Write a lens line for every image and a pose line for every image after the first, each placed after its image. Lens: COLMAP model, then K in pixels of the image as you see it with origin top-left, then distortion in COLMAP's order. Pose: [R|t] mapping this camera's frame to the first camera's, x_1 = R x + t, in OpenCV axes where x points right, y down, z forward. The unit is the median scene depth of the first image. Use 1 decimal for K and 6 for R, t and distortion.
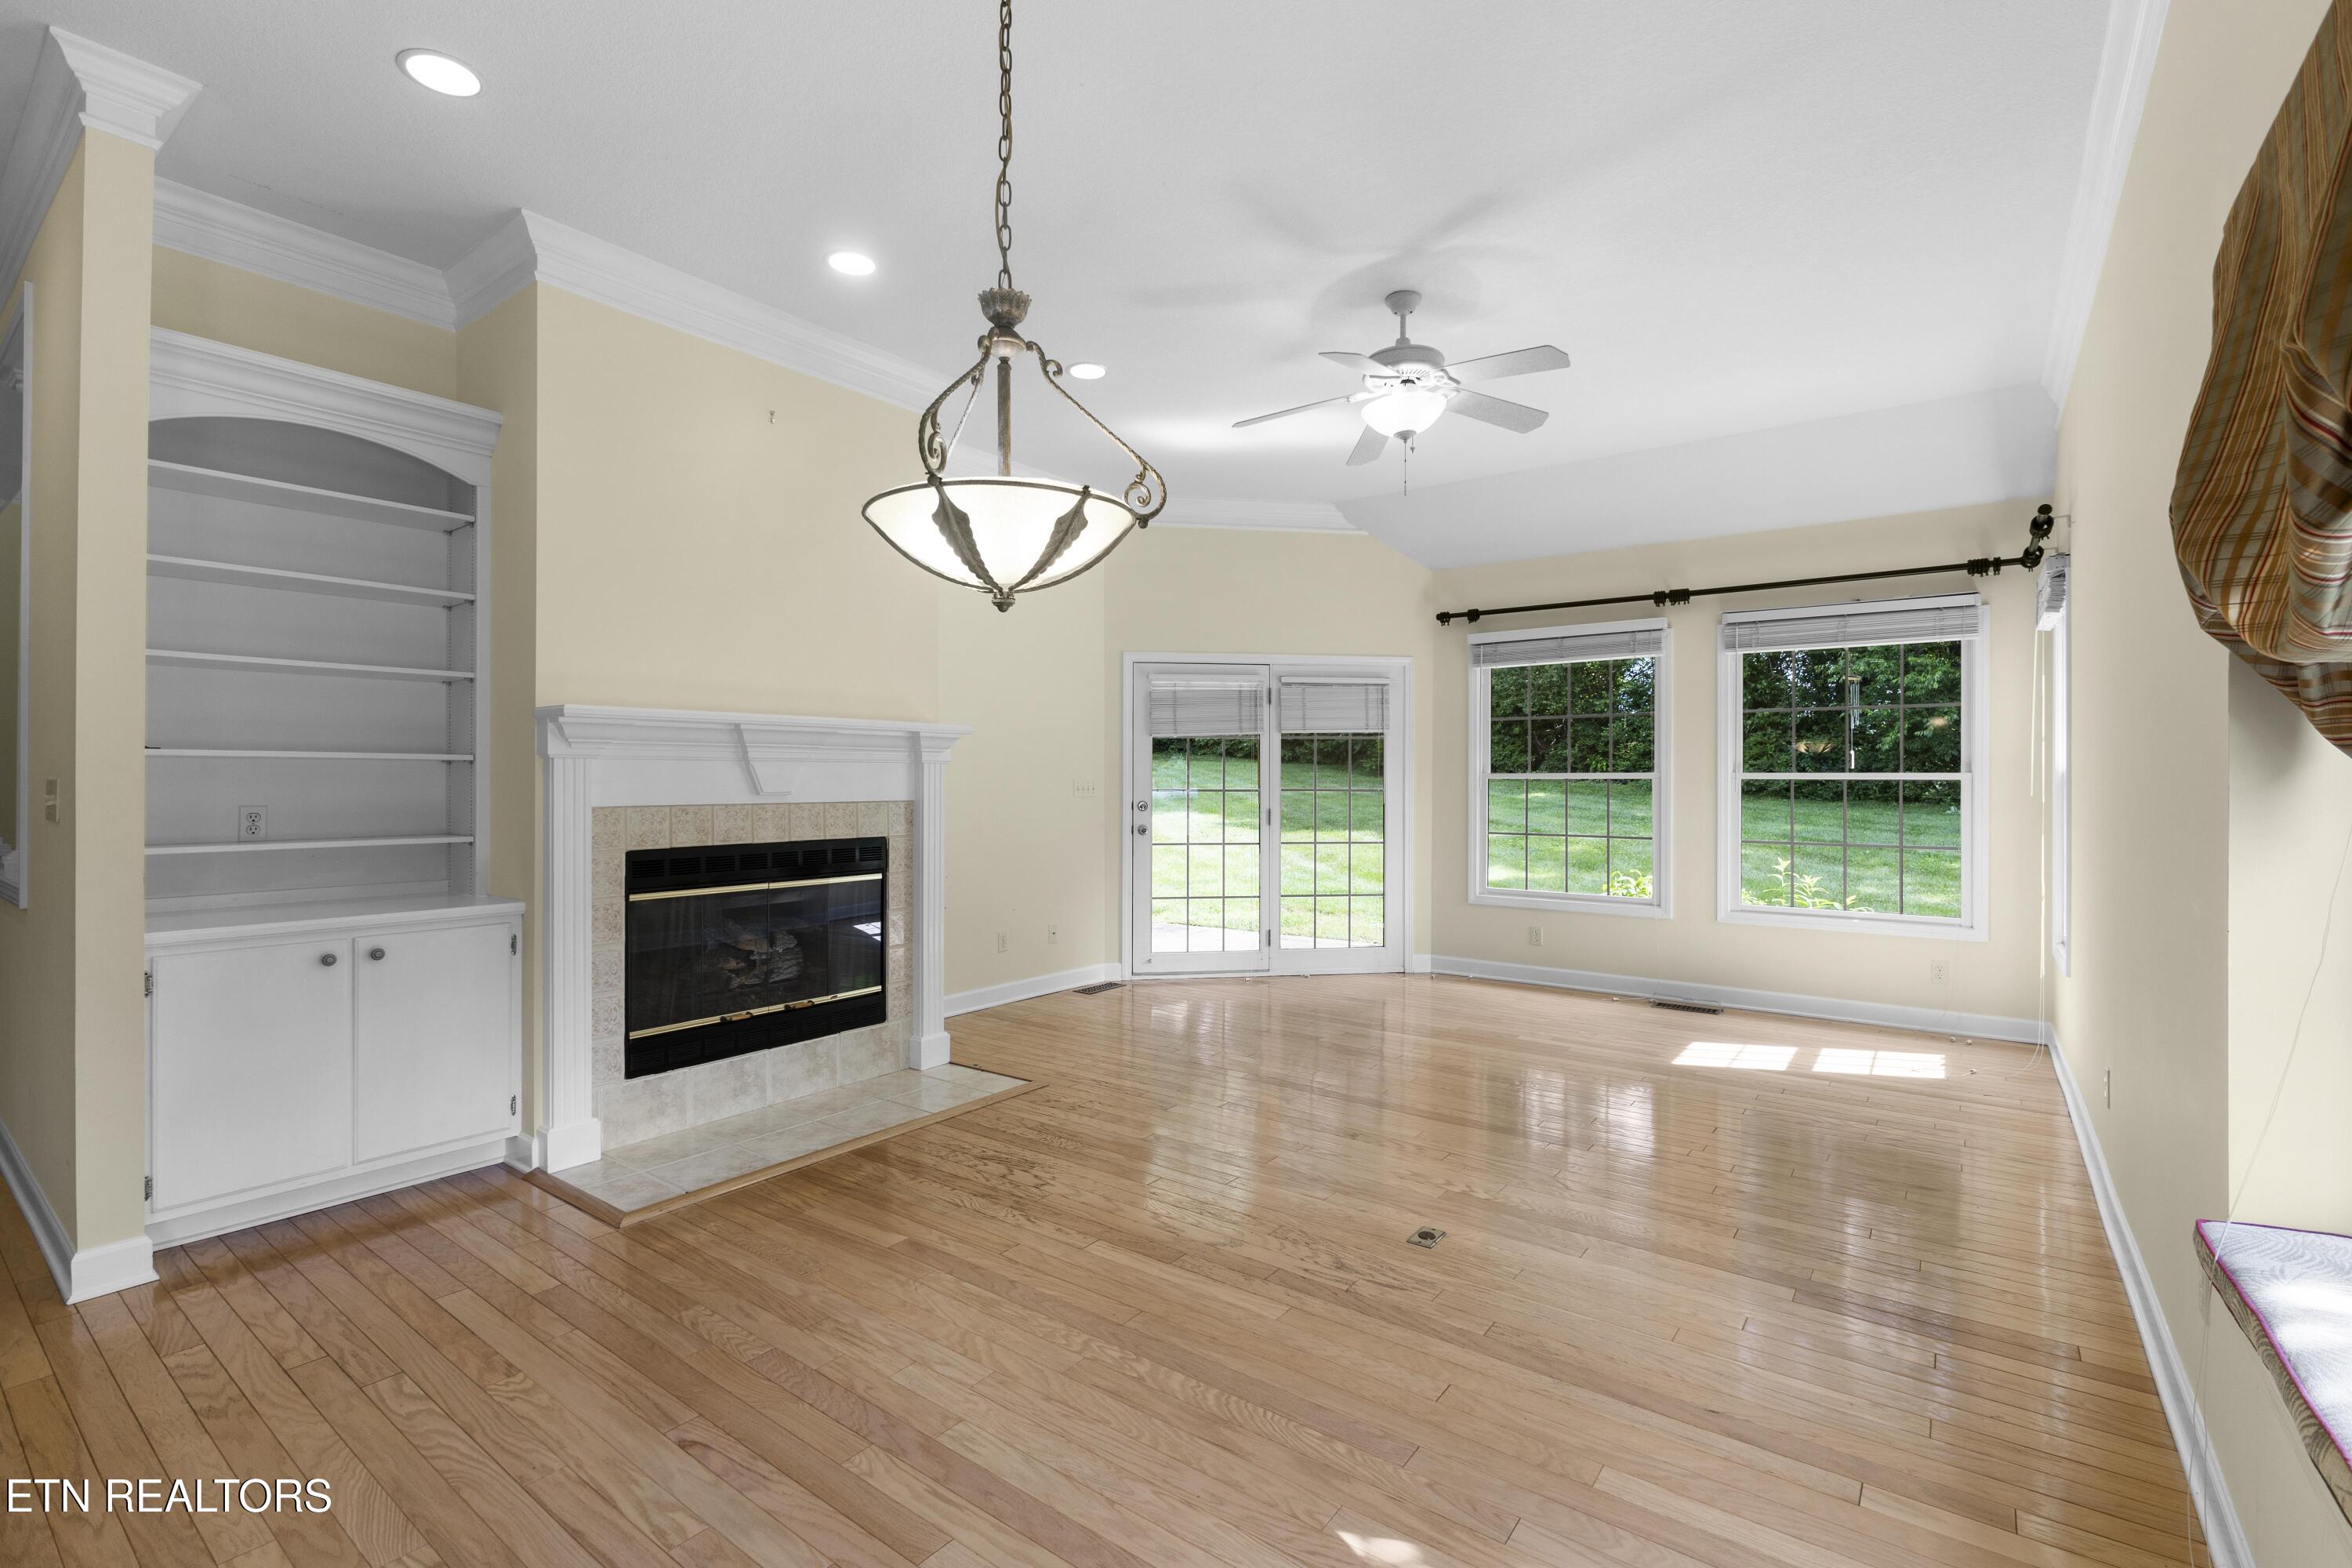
lens RADIAL K [[1057.7, 0, 1178.7], [0, 1057.7, 783.8], [0, 0, 1]] dist [-0.008612, 0.000480]
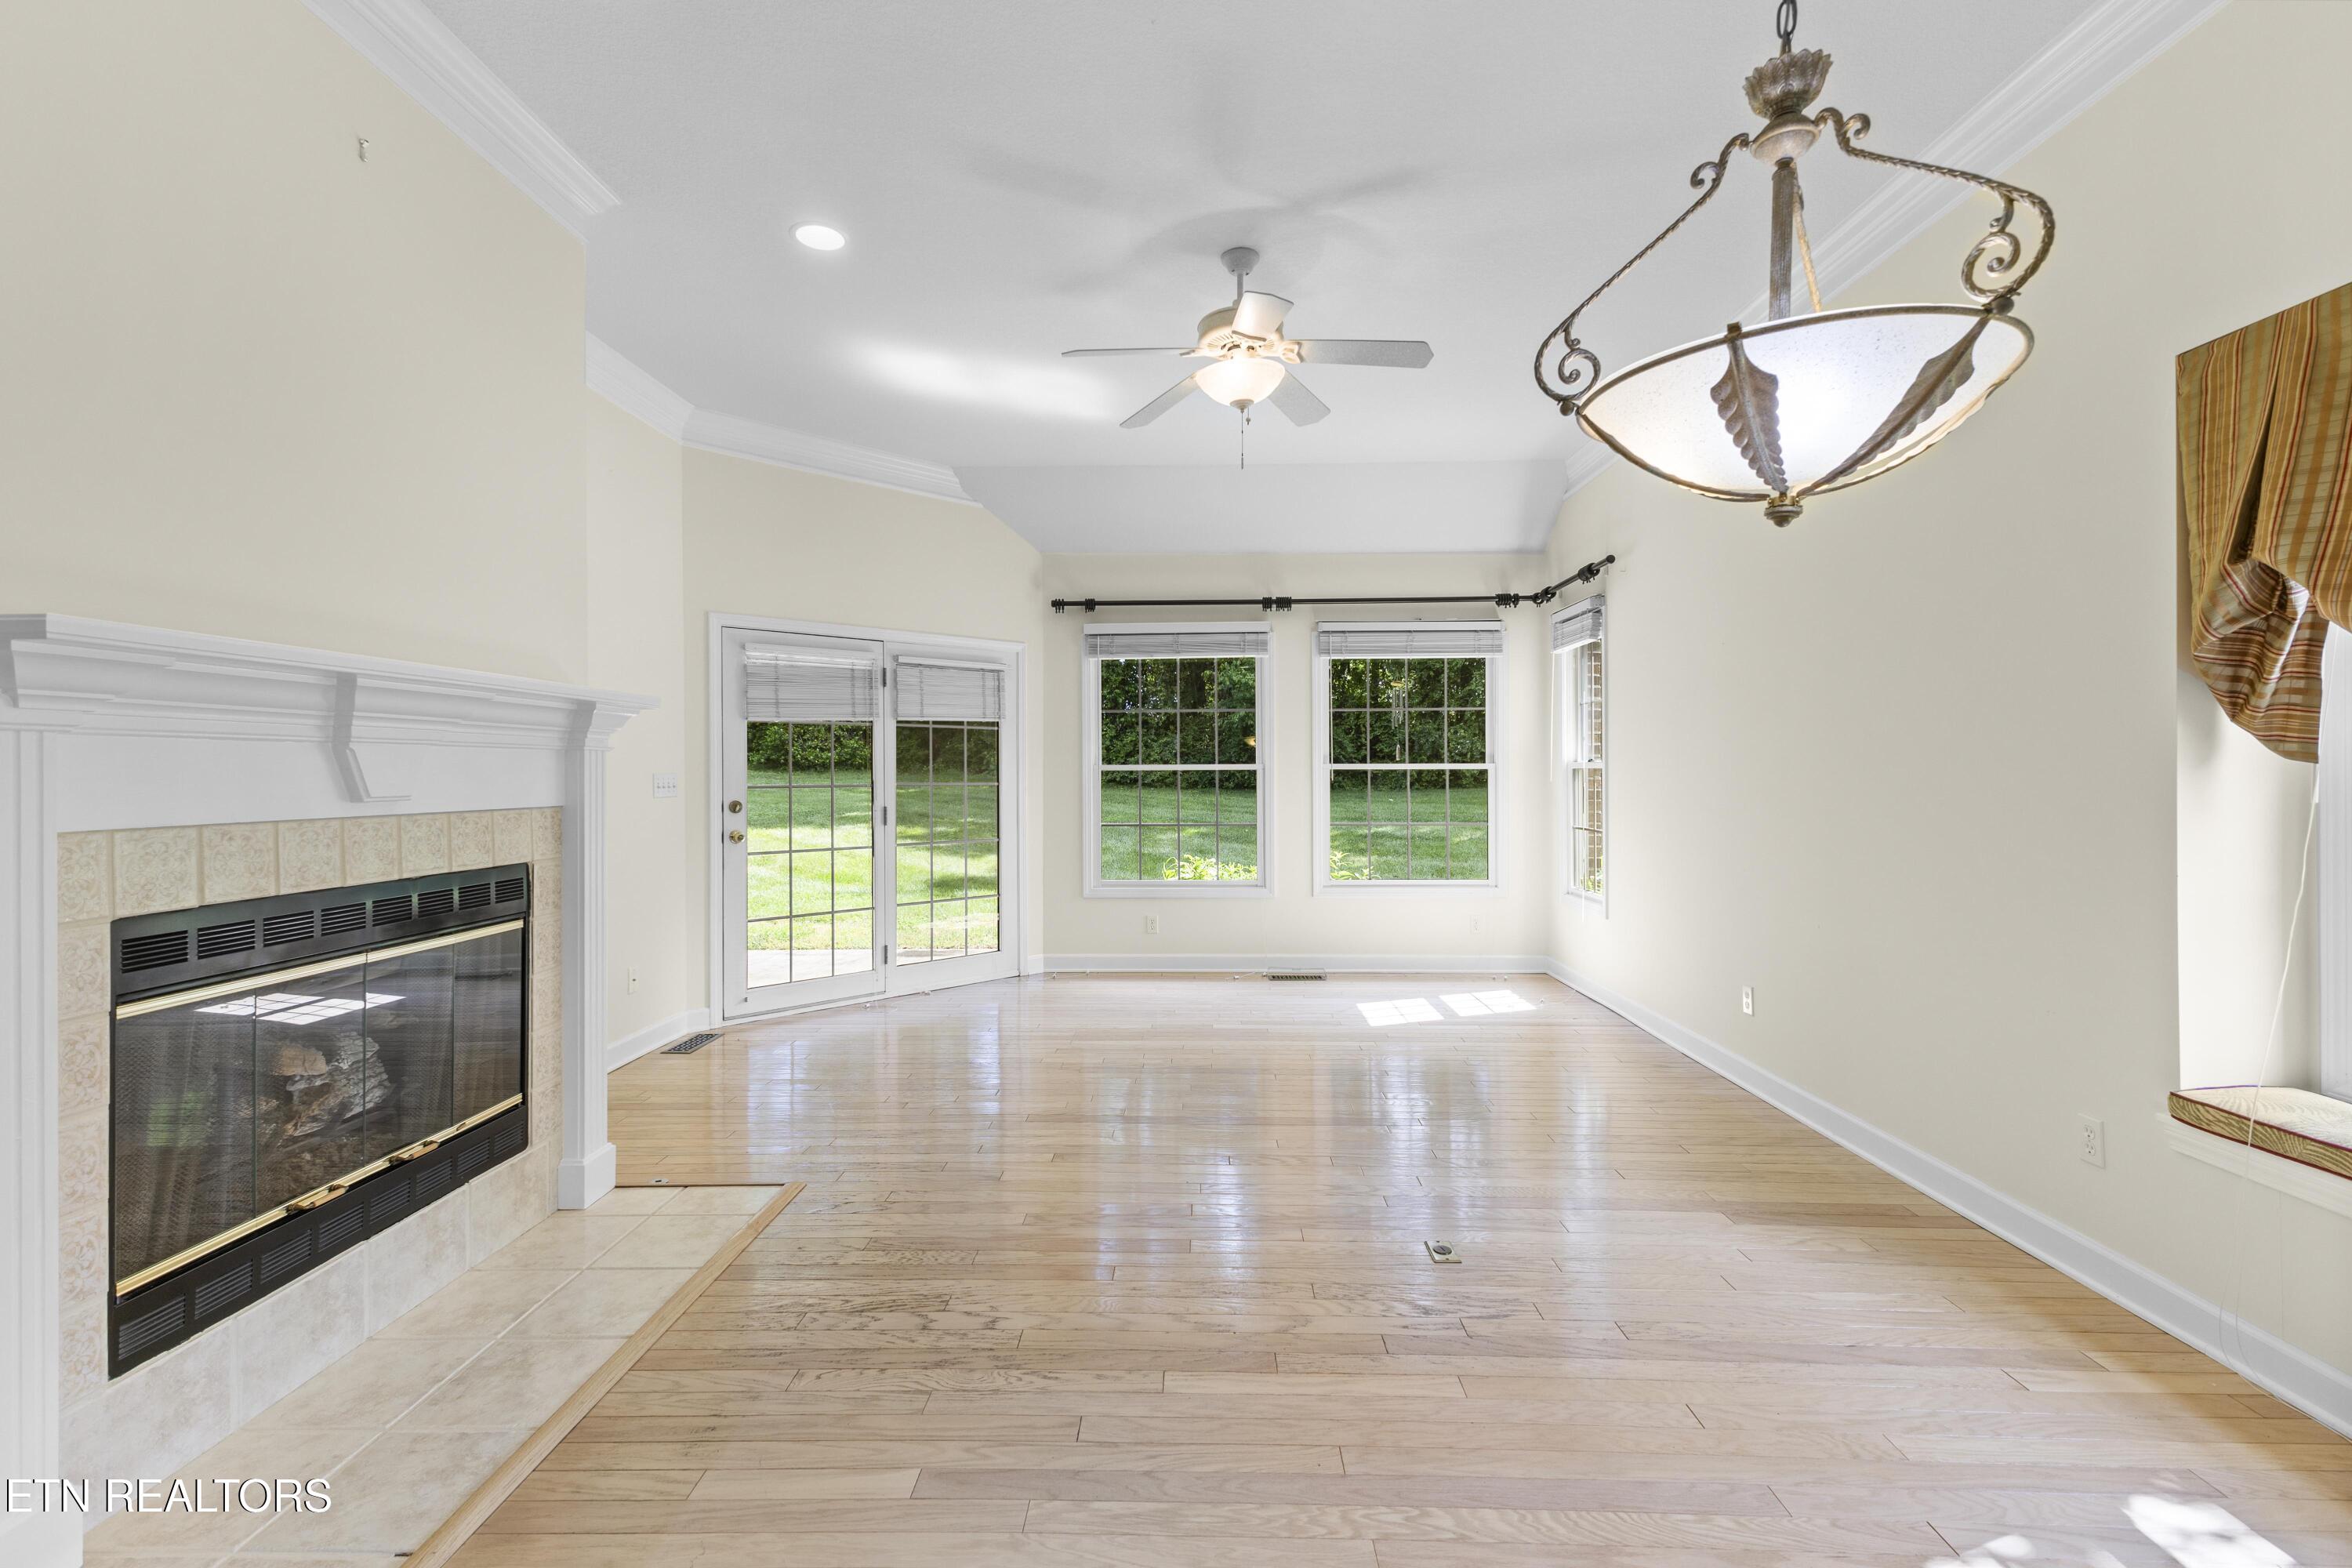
lens RADIAL K [[1039.4, 0, 1175.9], [0, 1039.4, 775.2], [0, 0, 1]] dist [0.018023, -0.002150]
pose [[0.814356, -0.007625, 0.580315, -0.326563], [0.008779, 0.999961, 0.000819, -0.000664], [-0.580299, 0.004427, 0.814392, 0.243899]]
